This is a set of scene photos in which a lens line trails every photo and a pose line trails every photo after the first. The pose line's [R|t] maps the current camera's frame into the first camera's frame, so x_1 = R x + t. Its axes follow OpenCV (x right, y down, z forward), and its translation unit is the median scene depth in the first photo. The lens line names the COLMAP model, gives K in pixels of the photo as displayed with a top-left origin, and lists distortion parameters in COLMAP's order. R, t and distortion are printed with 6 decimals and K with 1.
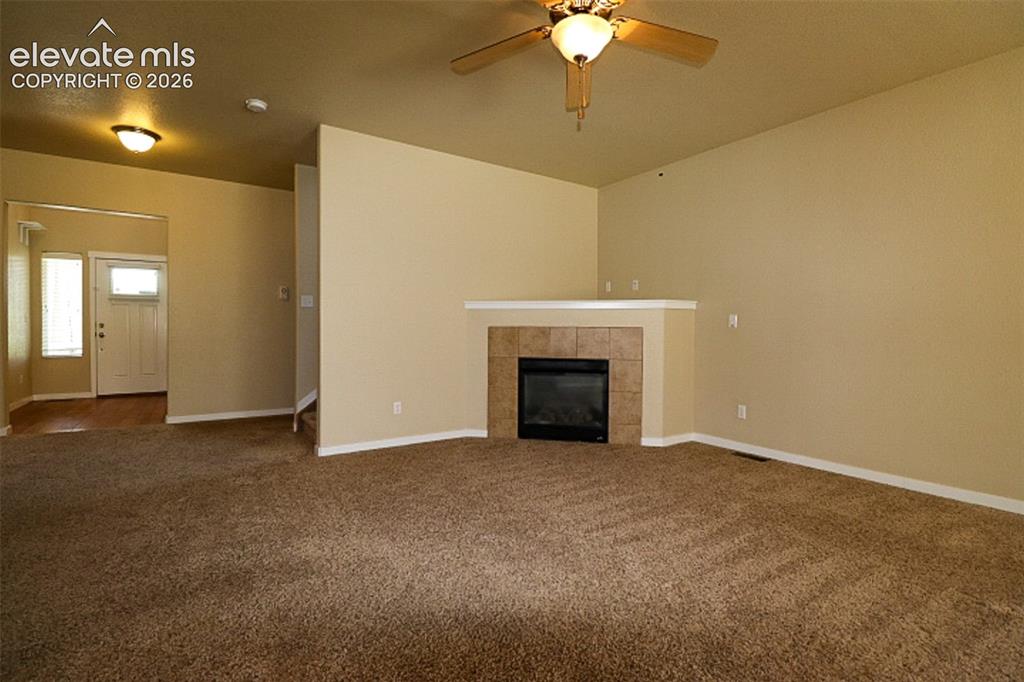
lens RADIAL K [[476.2, 0, 512.2], [0, 476.2, 336.4], [0, 0, 1]] dist [0.000519, -0.010972]
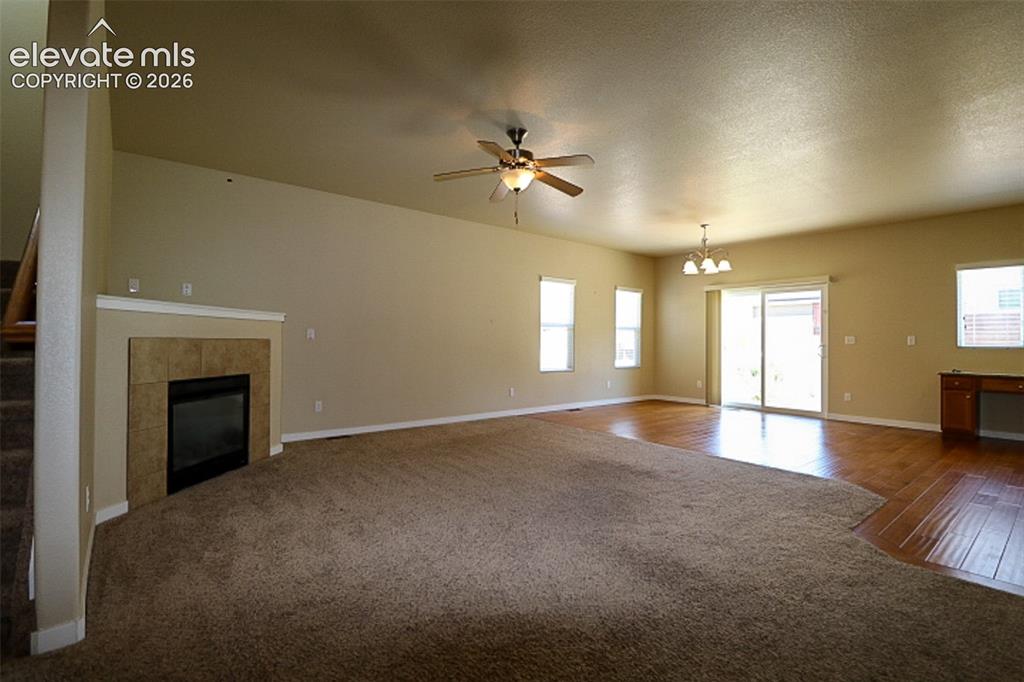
lens RADIAL K [[476.2, 0, 512.2], [0, 476.2, 336.4], [0, 0, 1]] dist [0.000519, -0.010972]
pose [[-0.115707, 0.004822, 0.993272, -0.775779], [-0.000167, 0.999988, -0.004874, -0.020179], [-0.993283, -0.000730, -0.115705, 0.588971]]
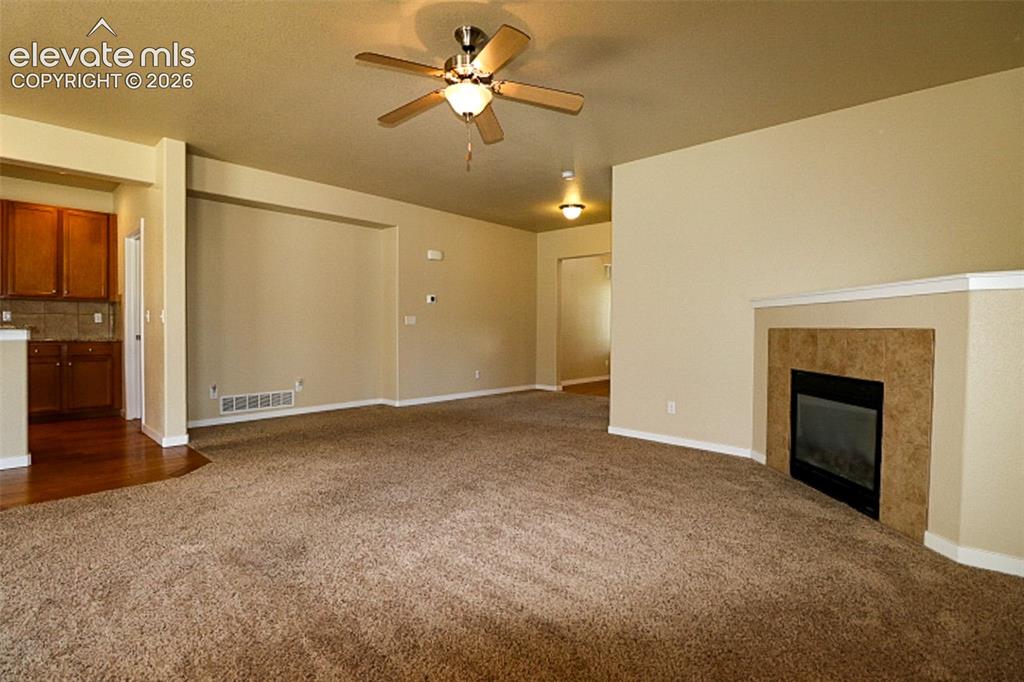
lens RADIAL K [[482.9, 0, 511.8], [0, 482.9, 335.3], [0, 0, 1]] dist [-0.000904, -0.011942]
pose [[0.240941, 0.012150, -0.970464, 0.670691], [-0.017079, 0.999820, 0.008277, -0.008449], [0.970390, 0.014580, 0.241105, 0.393730]]
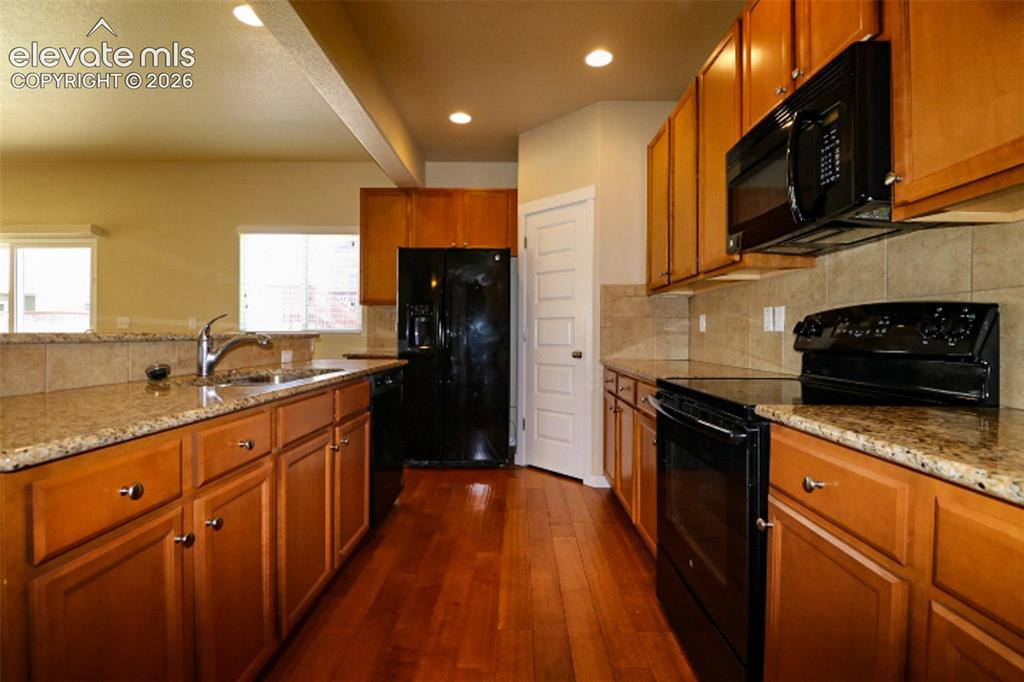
lens RADIAL K [[476.2, 0, 512.2], [0, 476.2, 336.4], [0, 0, 1]] dist [0.000519, -0.010972]
pose [[-0.832975, -0.013656, 0.553142, -0.673469], [-0.006607, 0.999870, 0.014737, -0.006894], [-0.553271, 0.008621, -0.832957, -0.282590]]
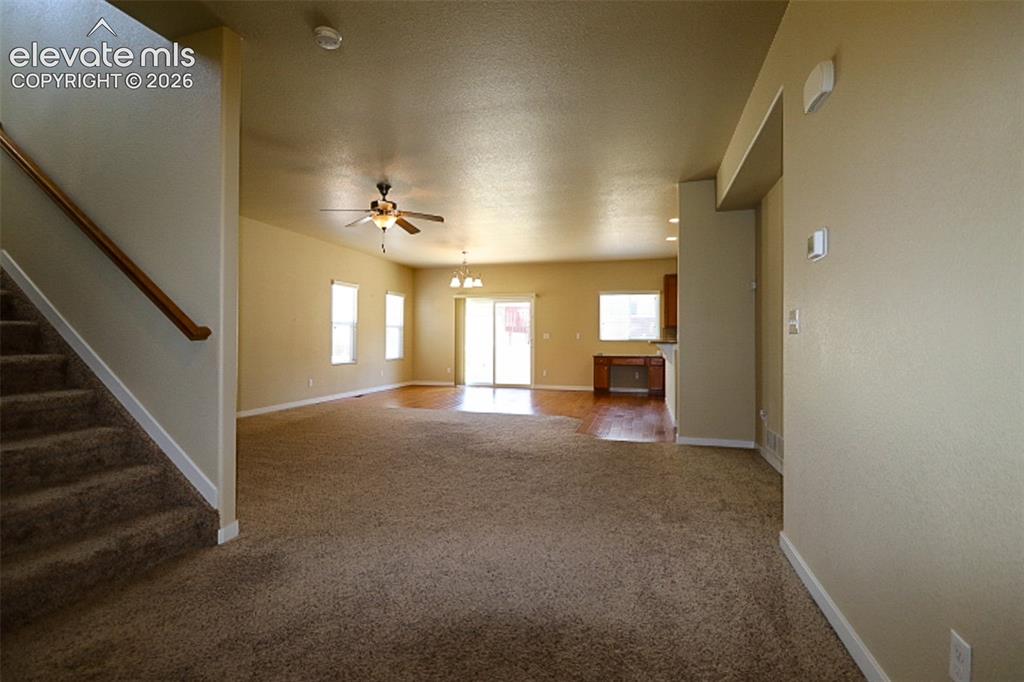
lens RADIAL K [[476.2, 0, 512.2], [0, 476.2, 336.4], [0, 0, 1]] dist [0.000519, -0.010972]
pose [[-0.666098, -0.004060, 0.745854, -1.024922], [-0.001113, 0.999989, 0.004449, -0.024725], [-0.745864, 0.002134, -0.666095, 1.030647]]
